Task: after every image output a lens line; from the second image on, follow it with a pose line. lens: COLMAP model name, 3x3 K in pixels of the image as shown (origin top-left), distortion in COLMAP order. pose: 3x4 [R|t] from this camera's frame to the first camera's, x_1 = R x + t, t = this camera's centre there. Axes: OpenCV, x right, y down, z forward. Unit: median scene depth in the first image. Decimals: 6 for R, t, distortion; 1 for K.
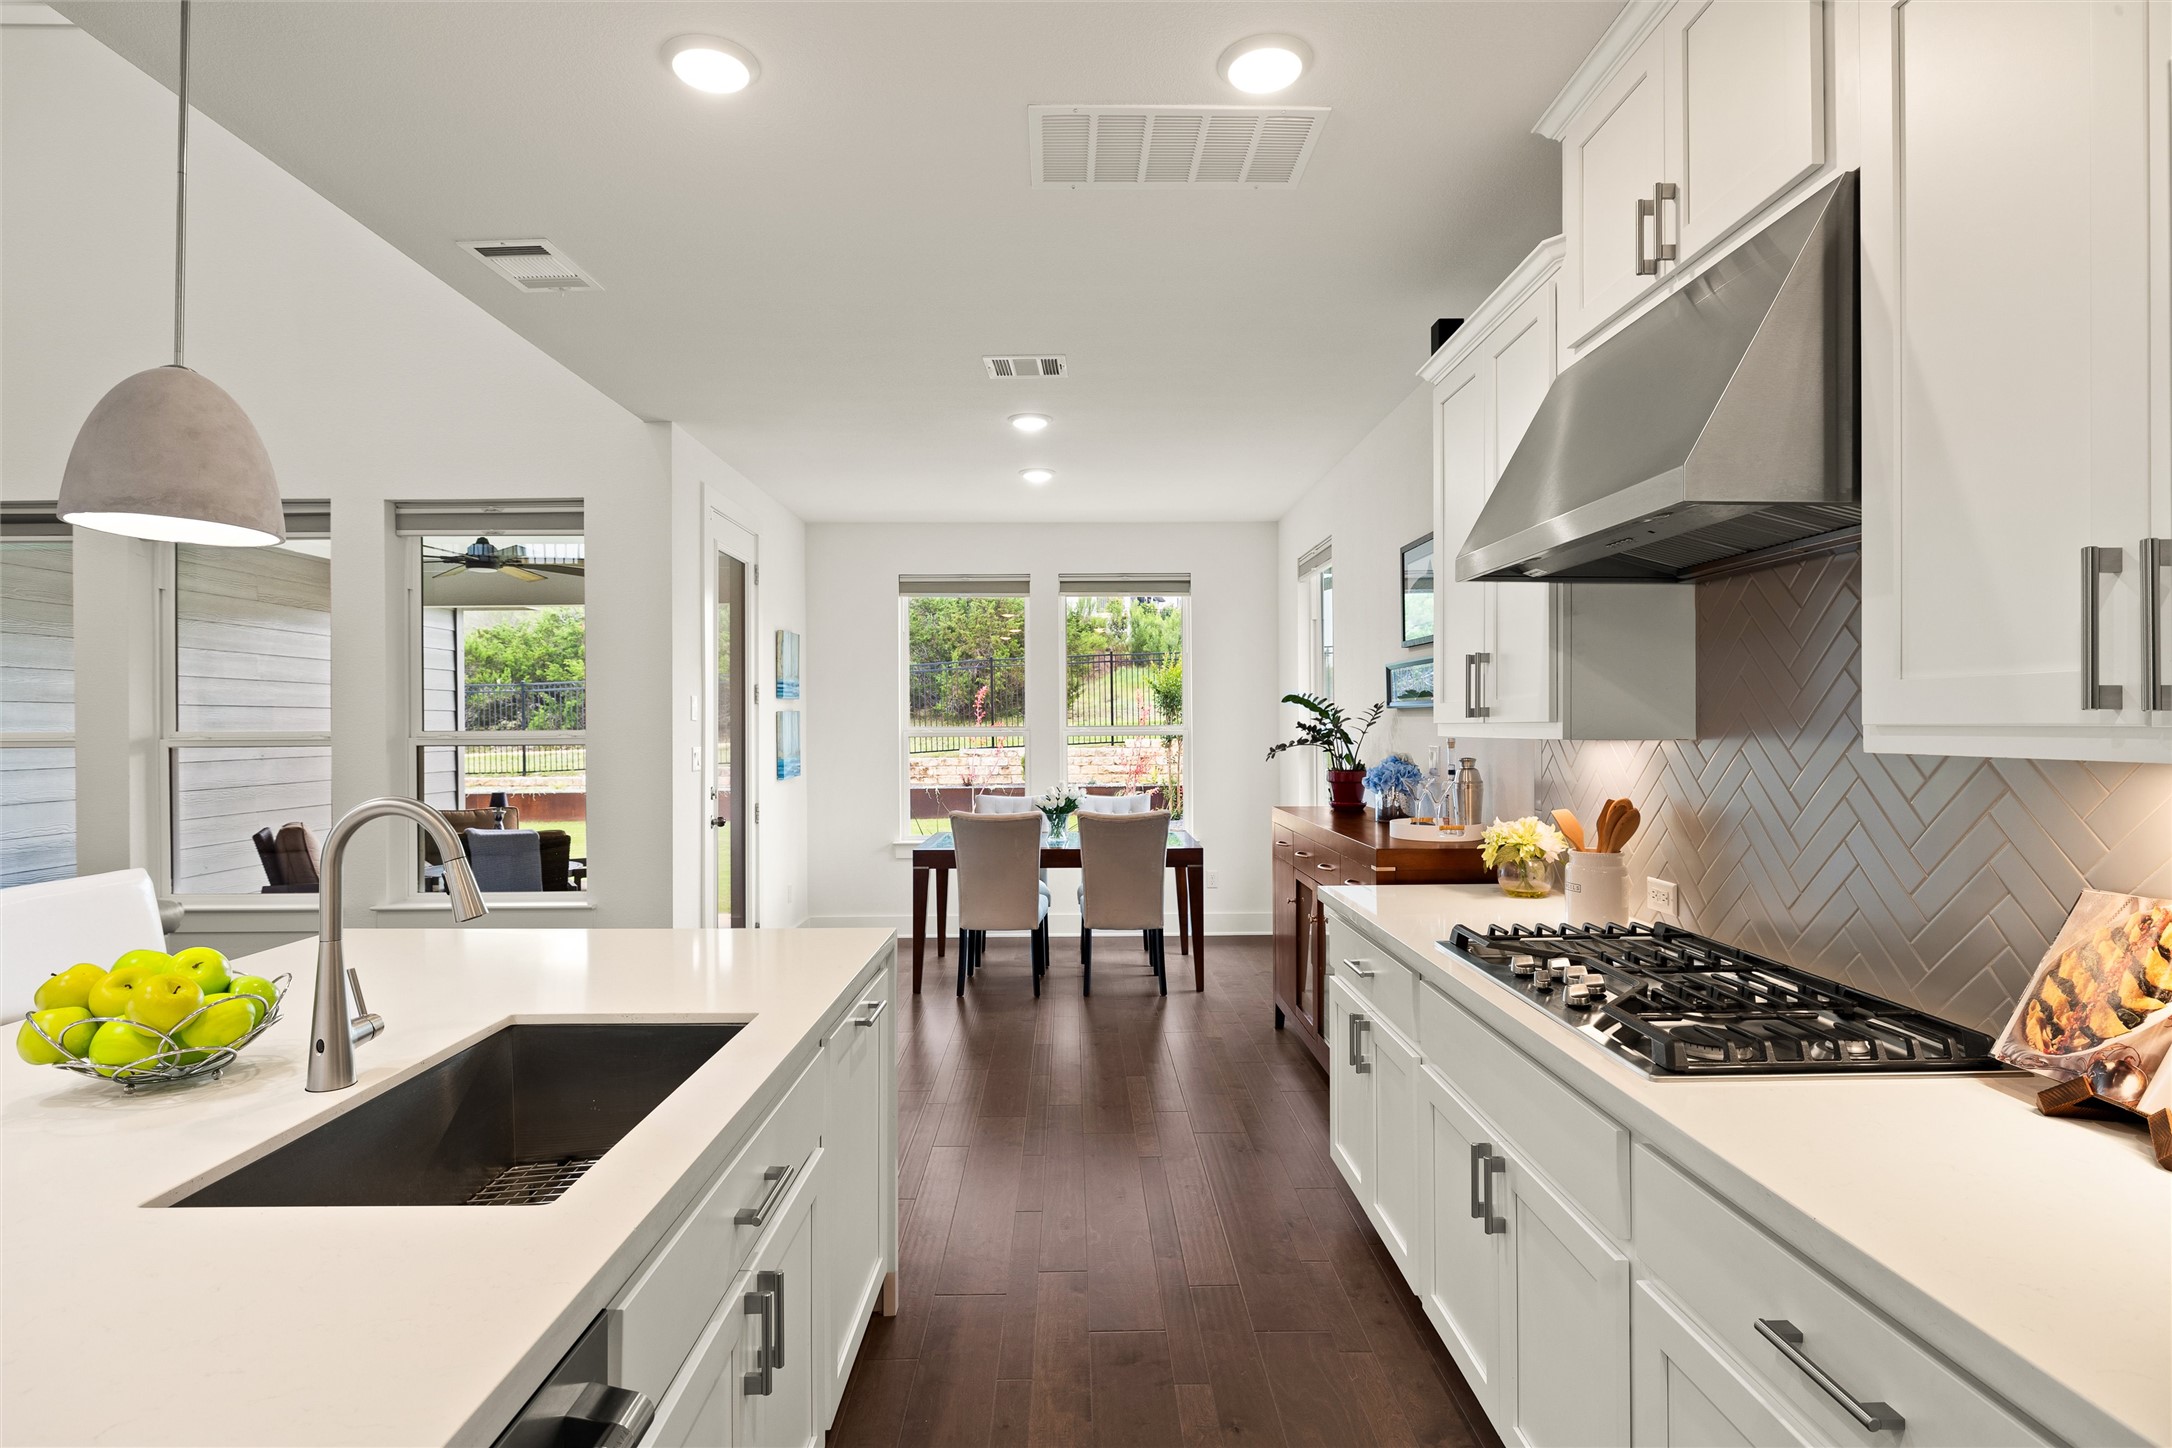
lens RADIAL K [[1120.5, 0, 1064.2], [0, 1120.5, 720.2], [0, 0, 1]] dist [0.004428, 0.000570]
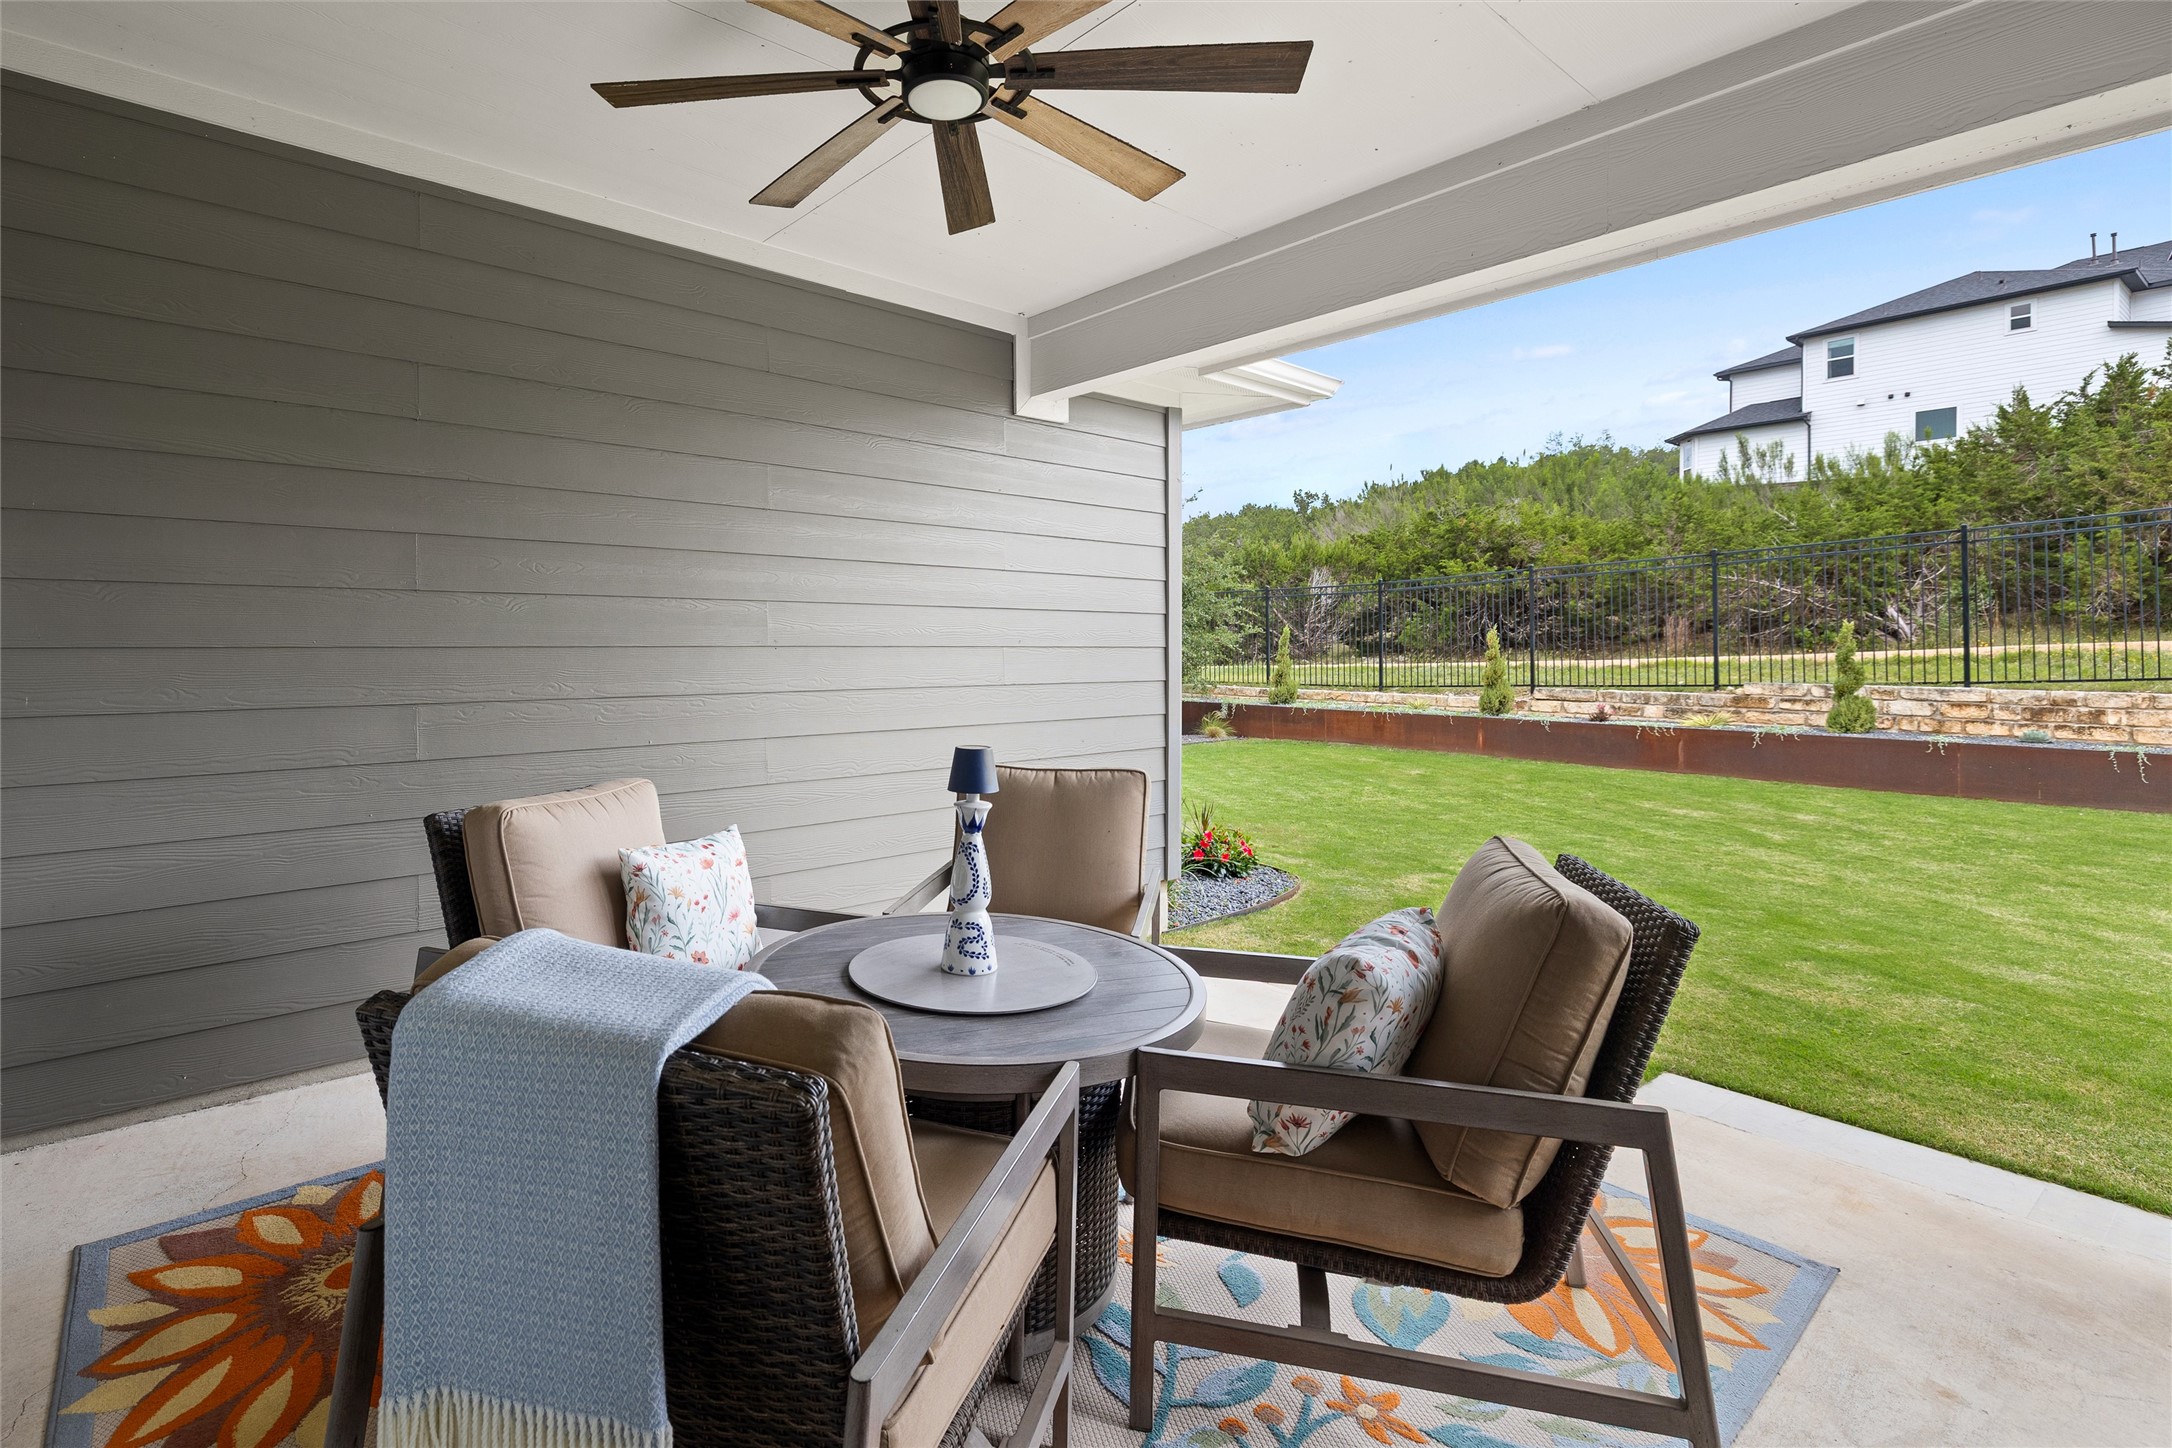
lens RADIAL K [[999.0, 0, 977.0], [0, 999.0, 635.9], [0, 0, 1]] dist [0.000746, 0.000161]
pose [[0.638117, 0.003036, -0.769934, -0.095993], [-0.006494, 0.999978, -0.001439, 0.011106], [0.769912, 0.005918, 0.638122, 0.284889]]
